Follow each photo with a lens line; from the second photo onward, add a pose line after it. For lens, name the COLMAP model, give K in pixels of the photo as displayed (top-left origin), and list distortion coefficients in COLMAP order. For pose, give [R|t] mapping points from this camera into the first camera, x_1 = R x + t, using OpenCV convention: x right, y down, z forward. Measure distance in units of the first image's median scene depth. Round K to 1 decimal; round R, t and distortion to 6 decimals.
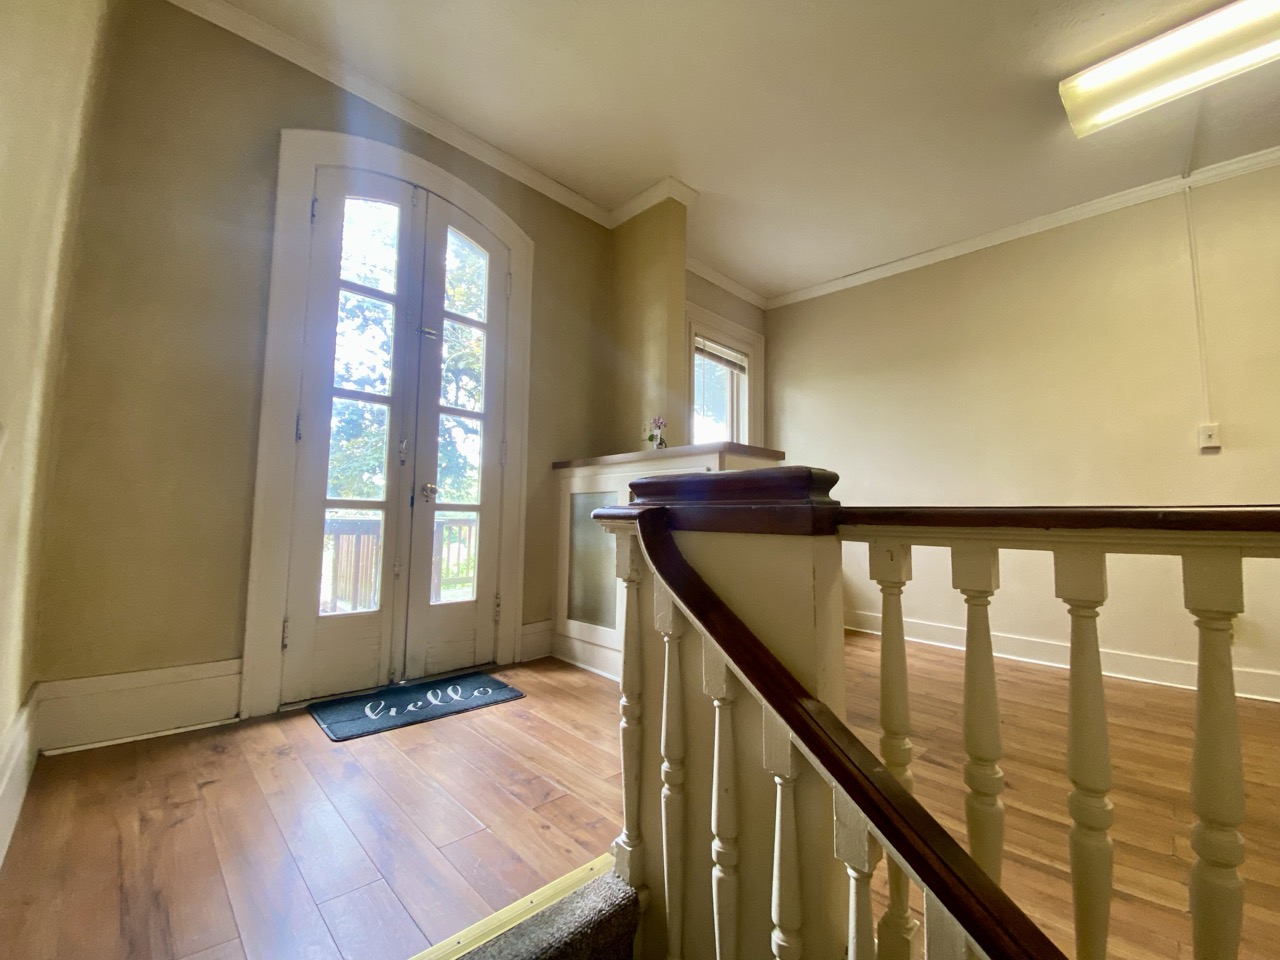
lens RADIAL K [[525.1, 0, 639.6], [0, 525.1, 480.0], [0, 0, 1]] dist [-0.012982, -0.000407]
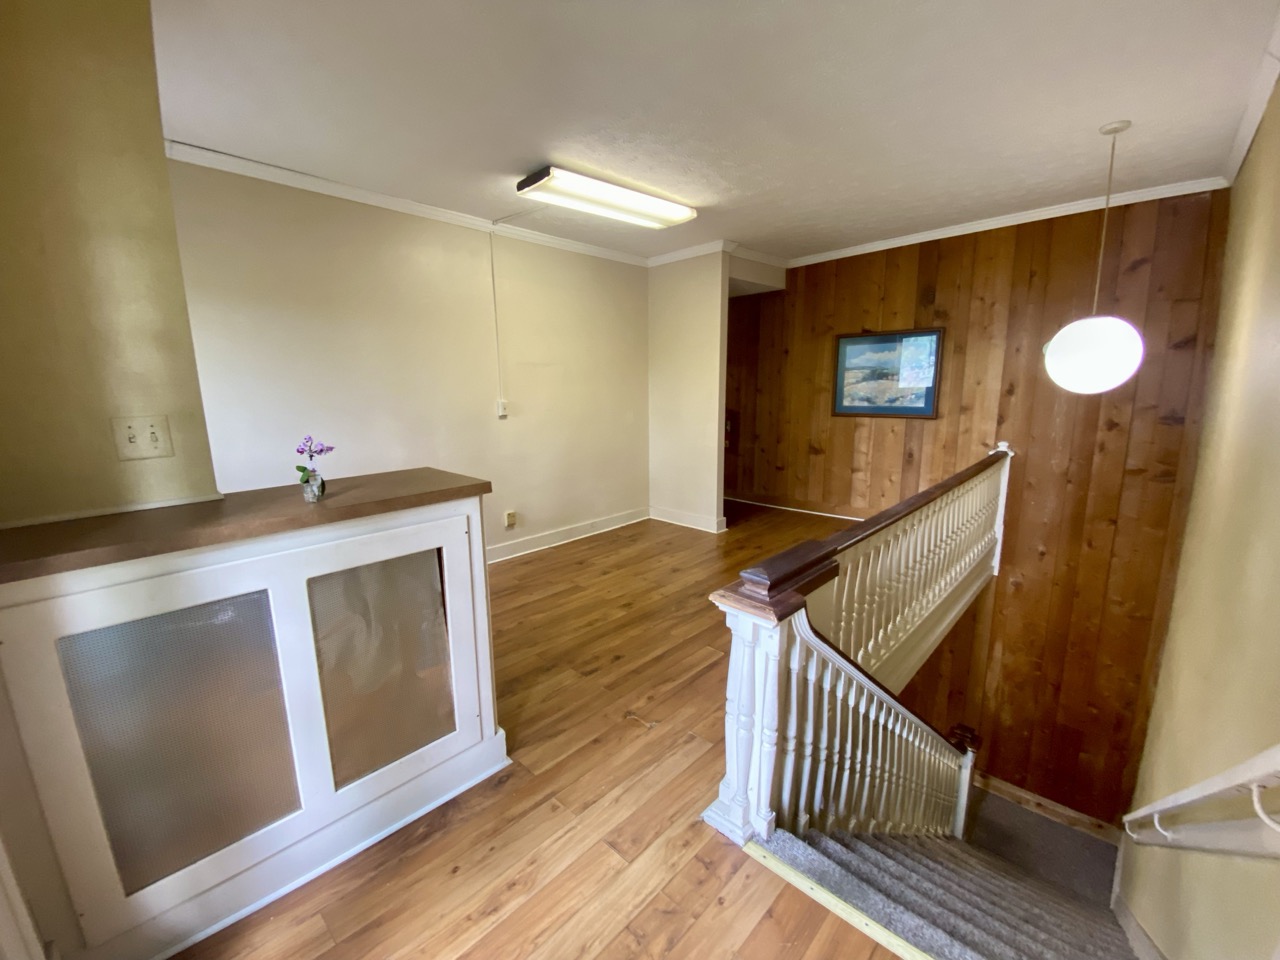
lens RADIAL K [[525.1, 0, 639.8], [0, 525.1, 480.9], [0, 0, 1]] dist [-0.012982, -0.000407]
pose [[-0.041045, -0.199445, 0.979049, -0.549843], [-0.071974, 0.977919, 0.196198, -0.214943], [-0.996562, -0.062413, -0.054493, 0.652378]]
